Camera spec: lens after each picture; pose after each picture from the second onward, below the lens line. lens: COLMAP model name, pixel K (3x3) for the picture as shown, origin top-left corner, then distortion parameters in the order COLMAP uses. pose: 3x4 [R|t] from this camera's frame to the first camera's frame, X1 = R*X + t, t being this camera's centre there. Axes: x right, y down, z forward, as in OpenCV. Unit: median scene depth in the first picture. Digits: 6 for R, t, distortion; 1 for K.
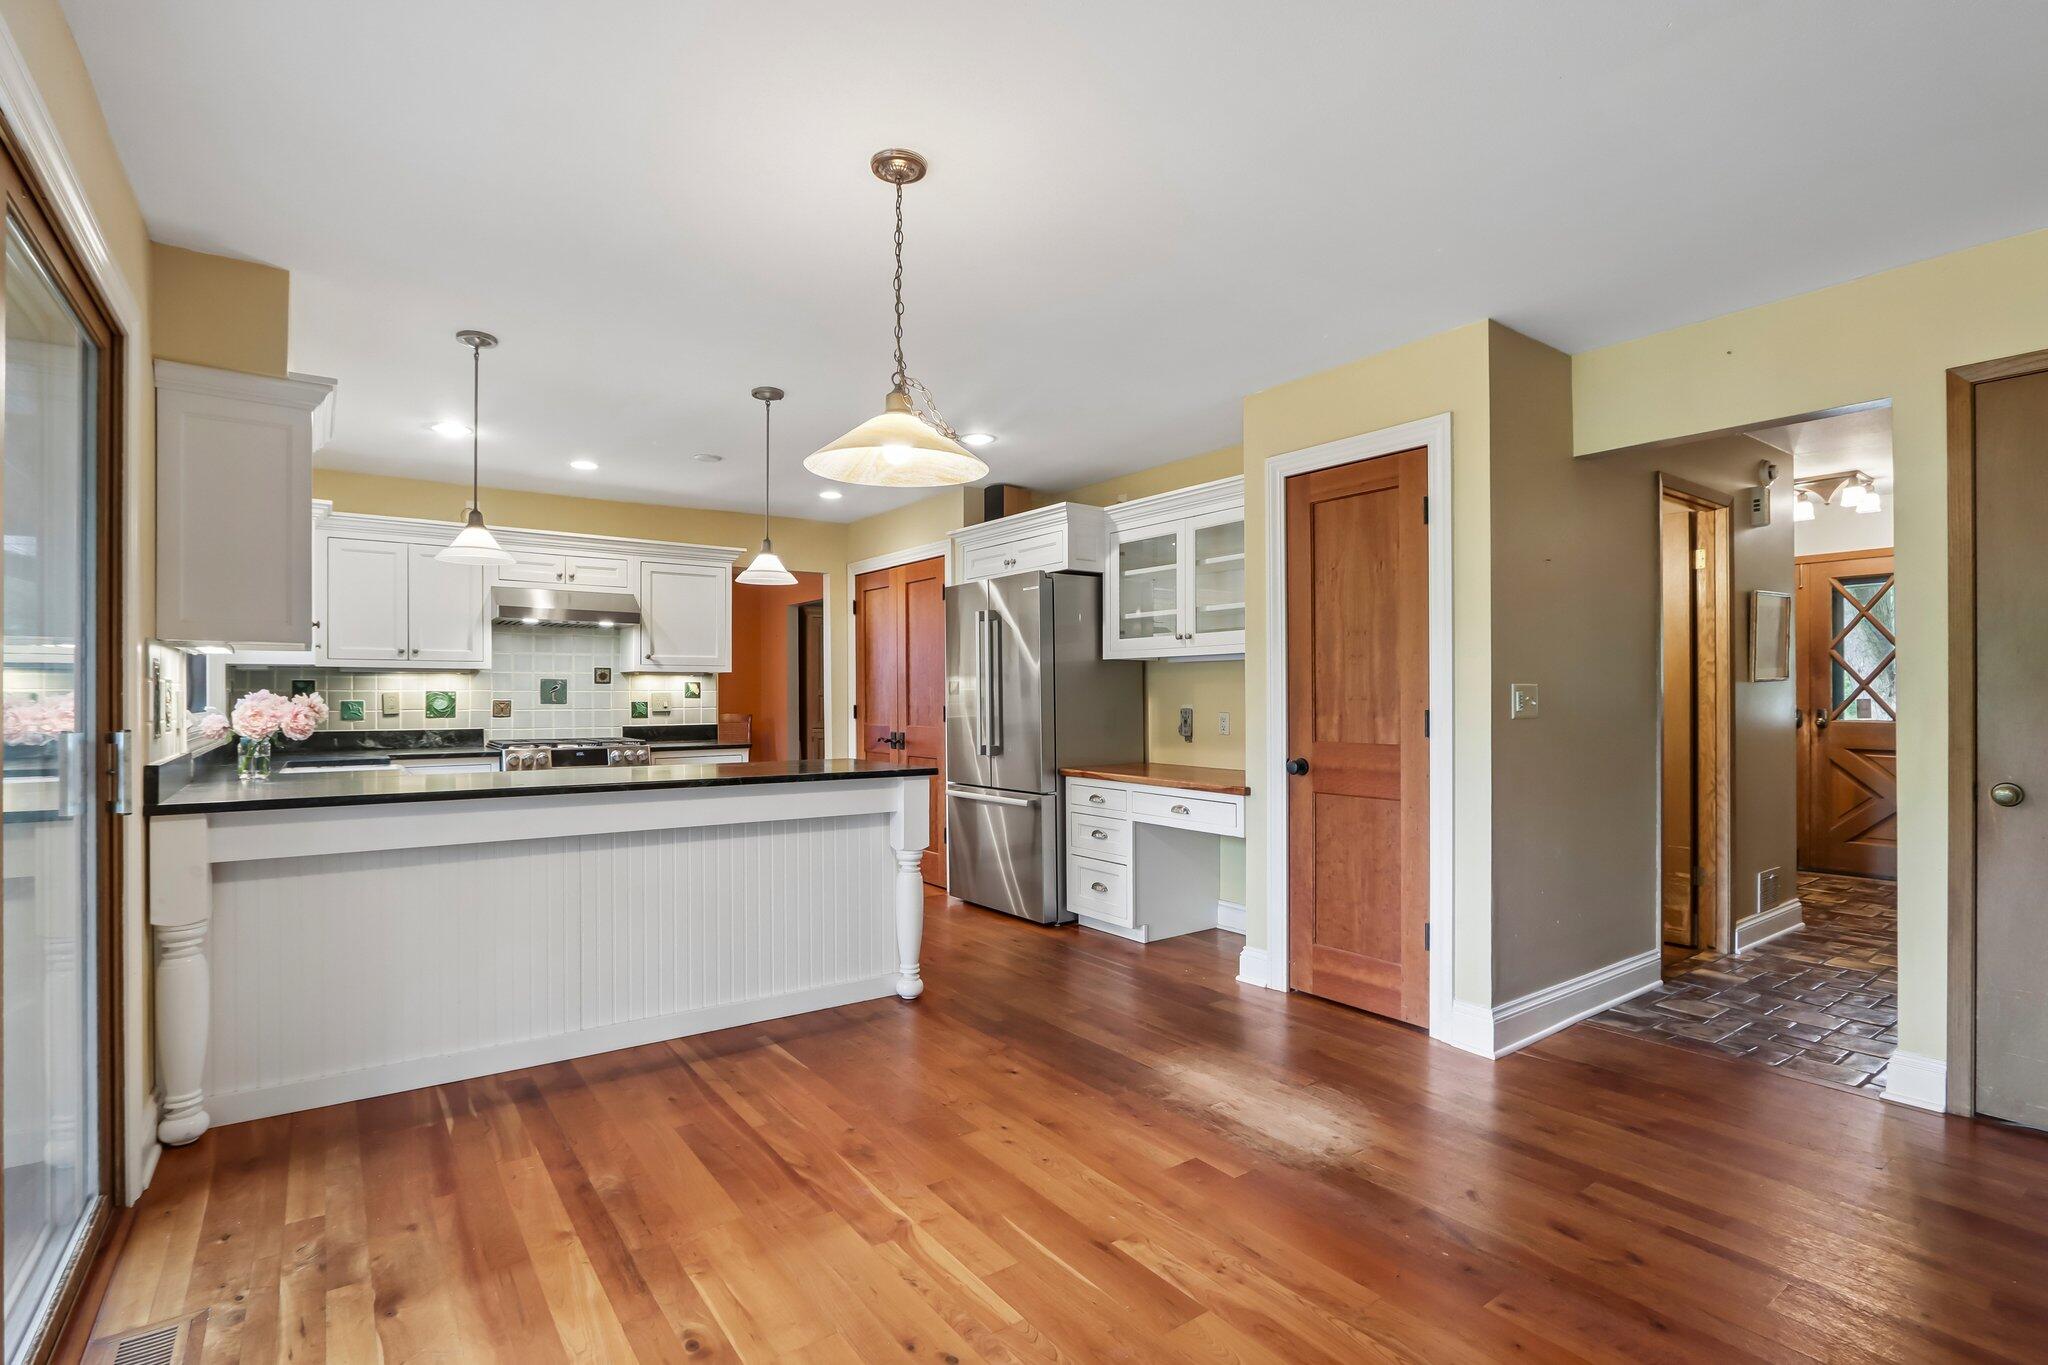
lens RADIAL K [[965.2, 0, 1019.0], [0, 965.2, 695.0], [0, 0, 1]] dist [-0.017191, 0.000739]
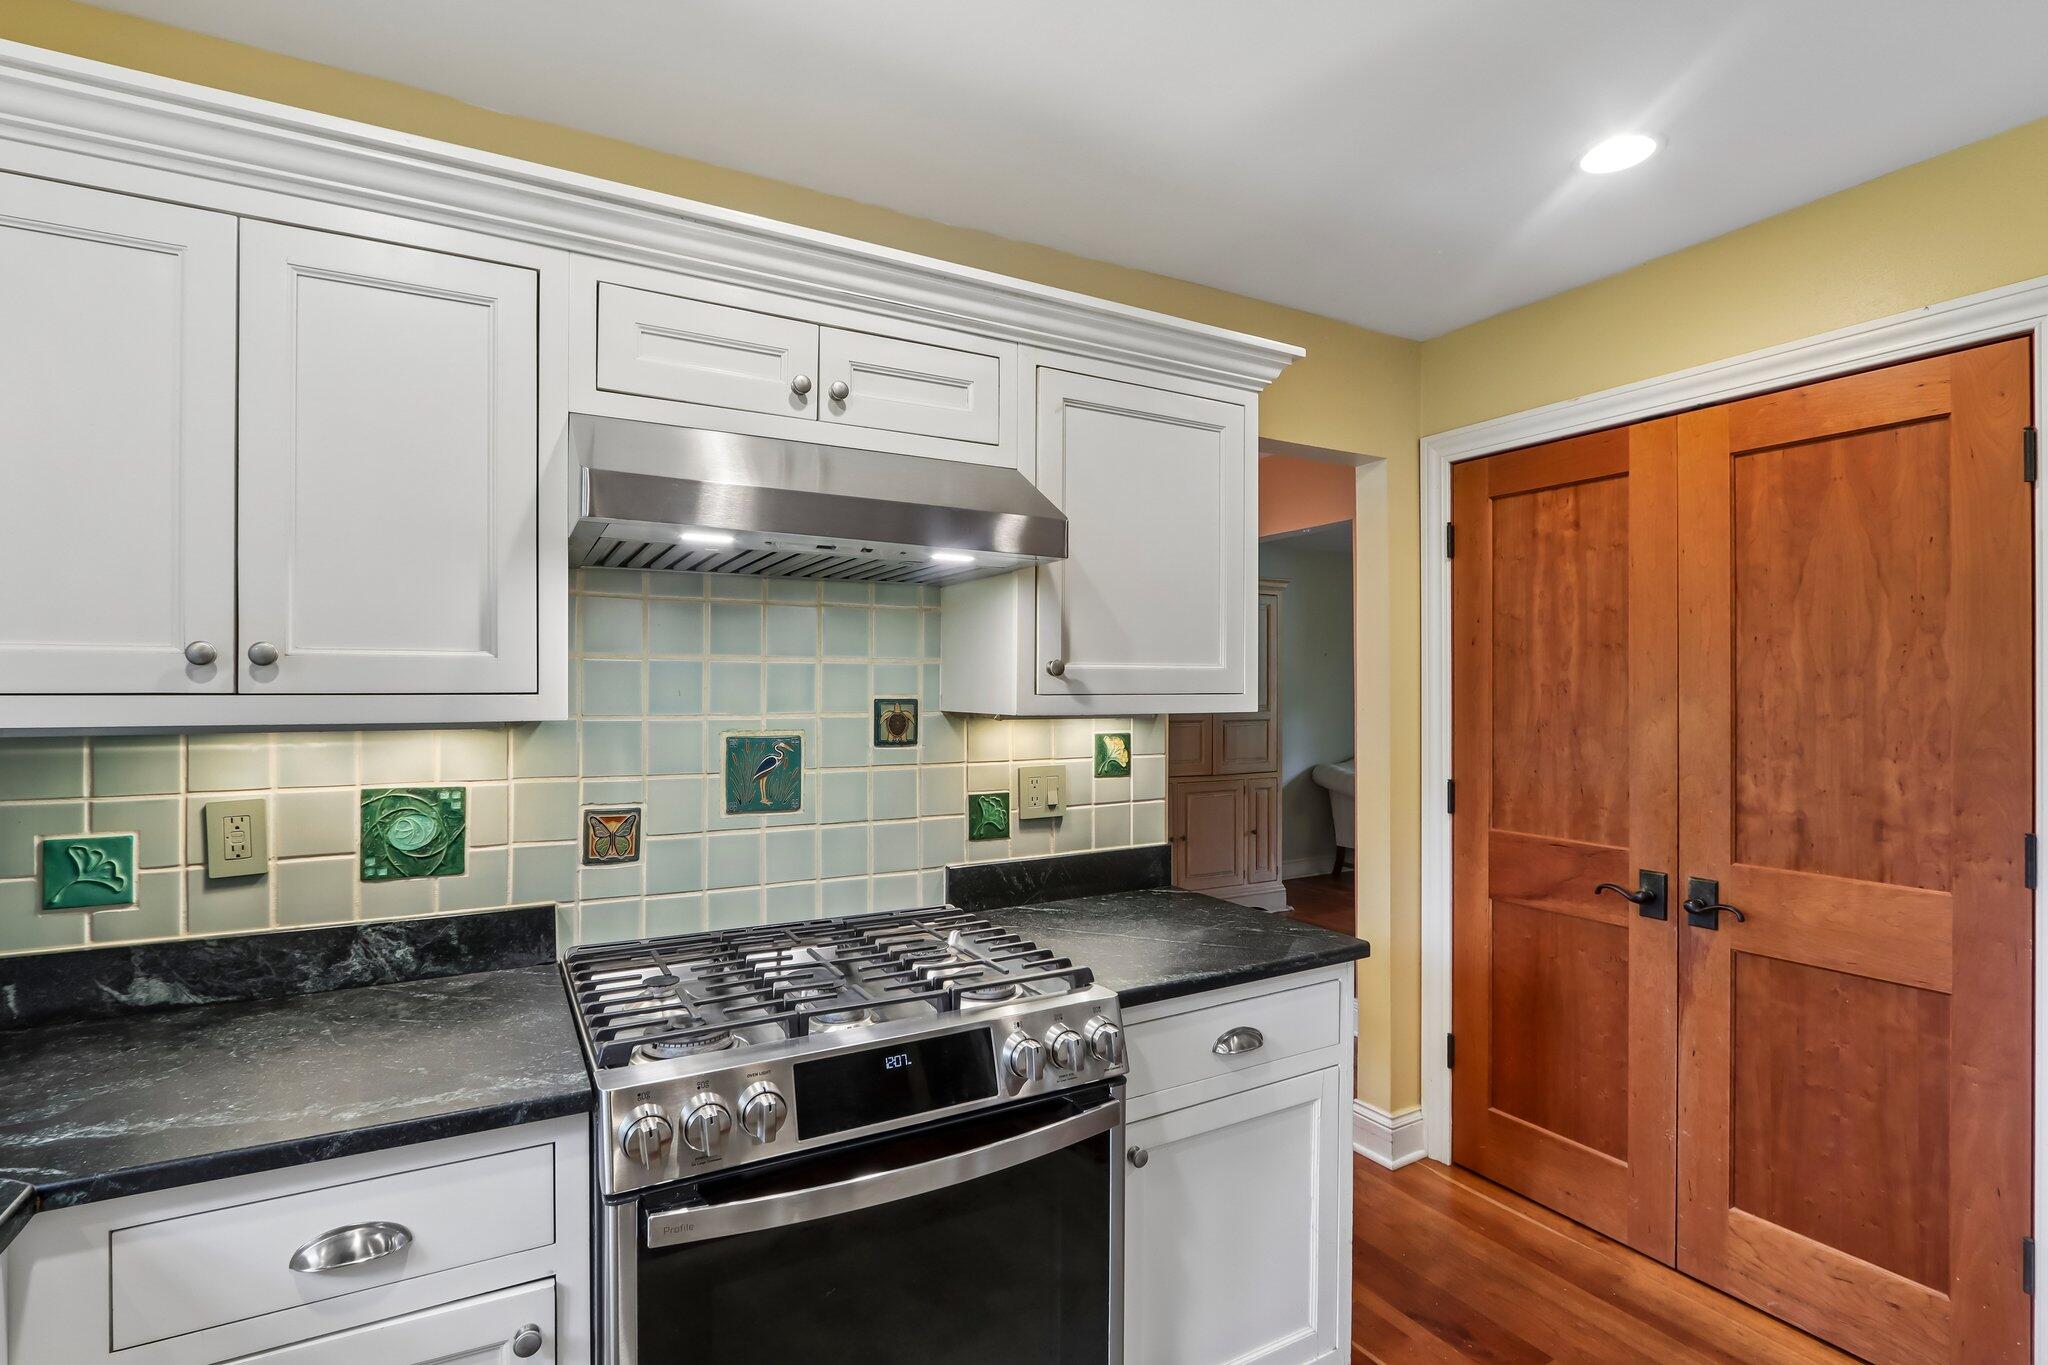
lens RADIAL K [[965.2, 0, 1032.7], [0, 965.2, 686.4], [0, 0, 1]] dist [-0.017191, 0.000739]
pose [[0.993787, -0.004029, -0.111223, -0.389877], [0.002880, 0.999941, -0.010489, -0.033110], [0.111259, 0.010103, 0.993740, 0.747158]]
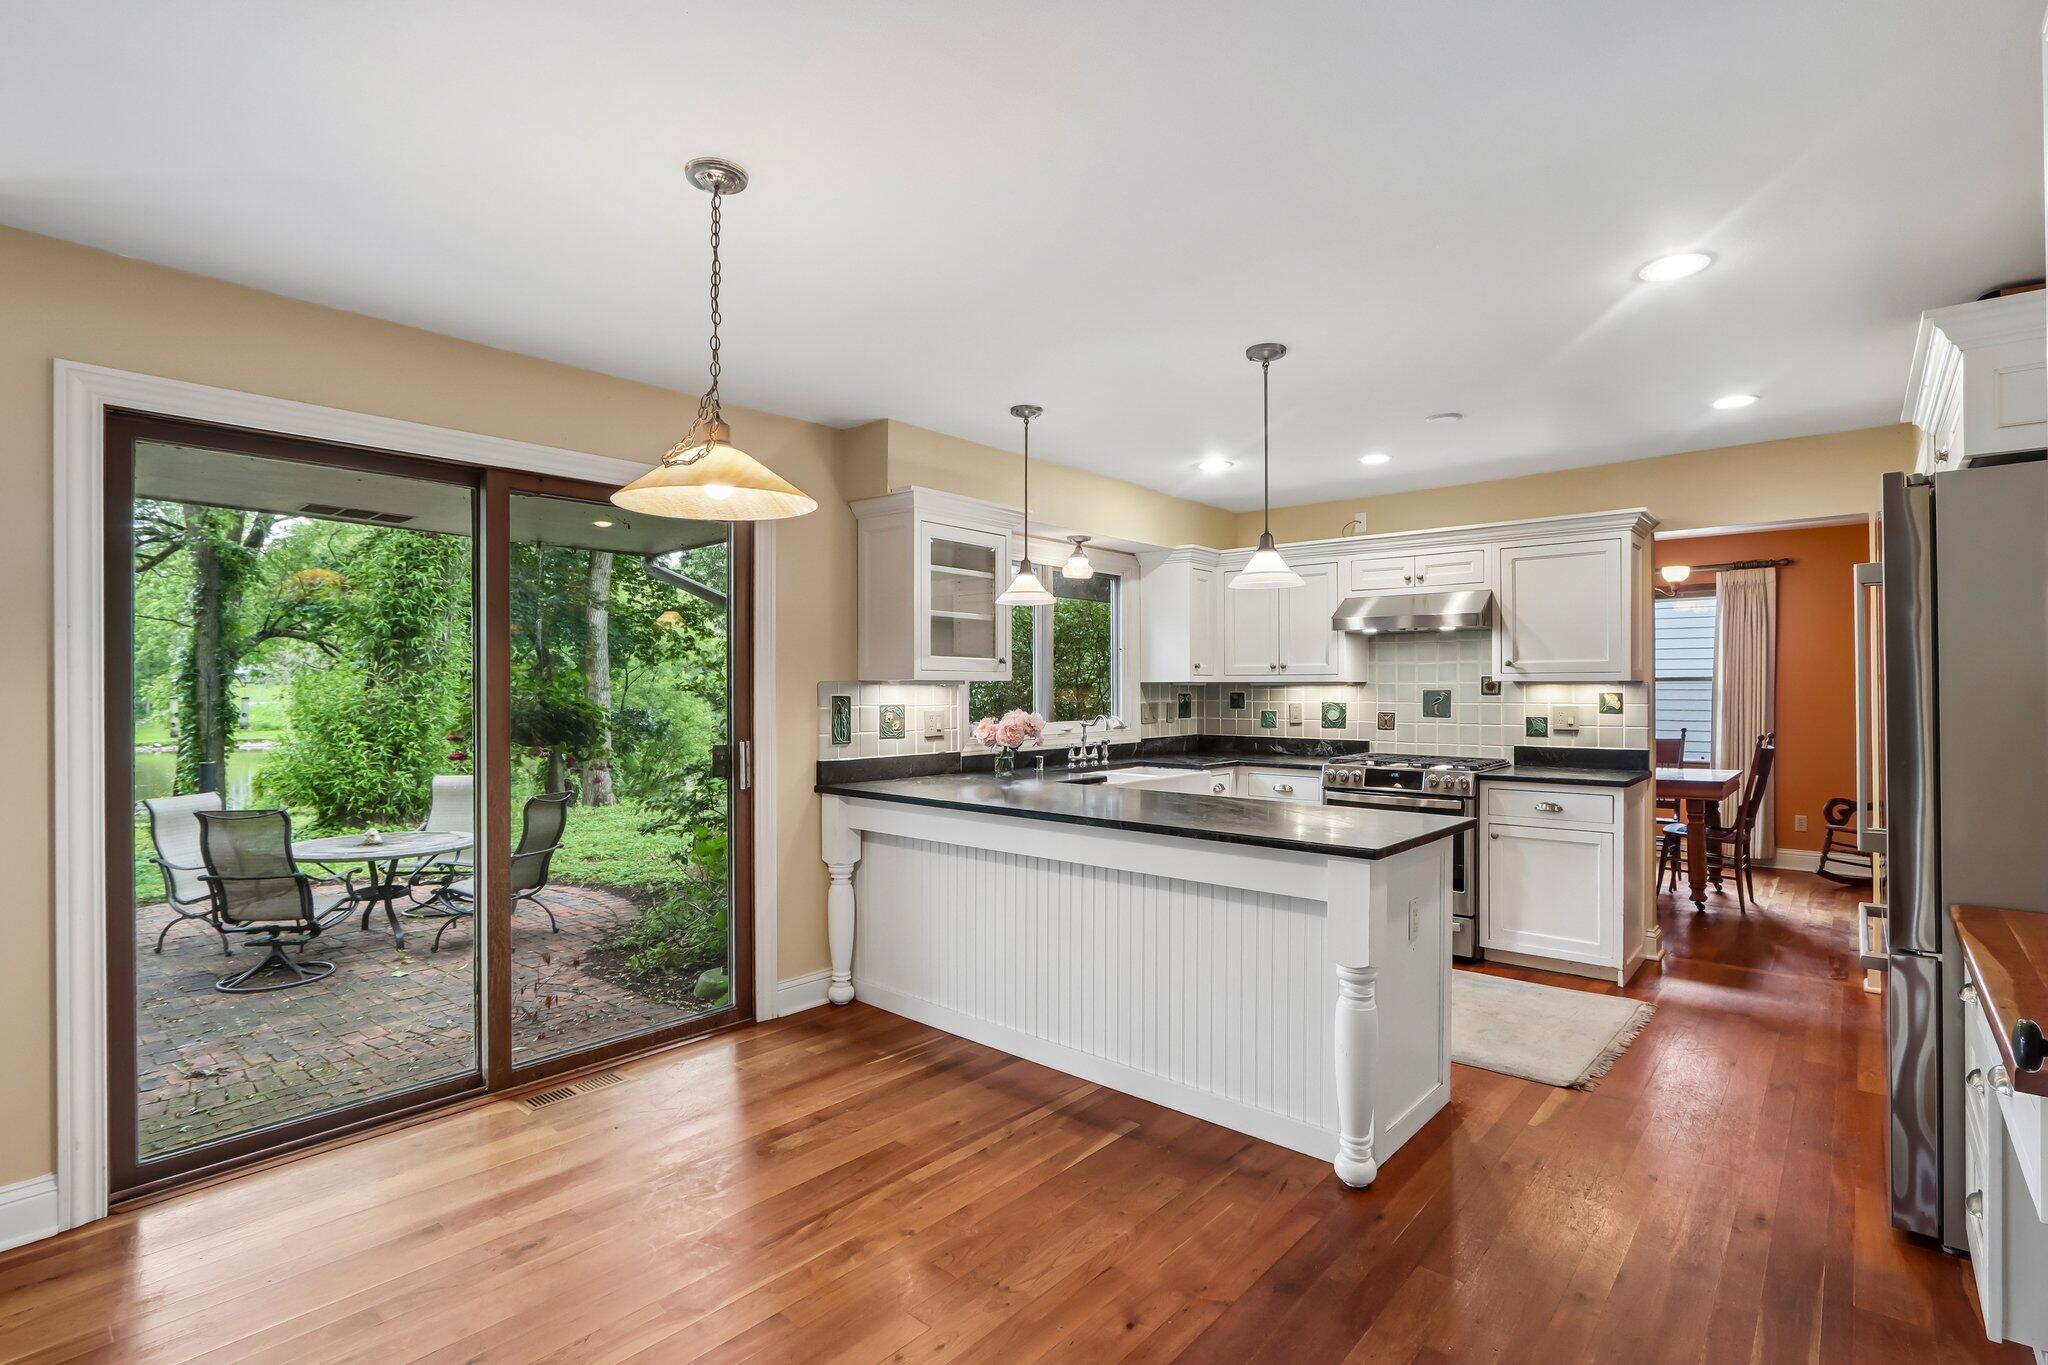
lens RADIAL K [[965.2, 0, 1021.8], [0, 965.2, 683.4], [0, 0, 1]] dist [-0.017191, 0.000739]
pose [[0.228908, -0.002828, -0.973444, 0.347661], [0.001926, 0.999995, -0.002452, -0.023677], [0.973446, -0.001313, 0.228913, 0.444319]]
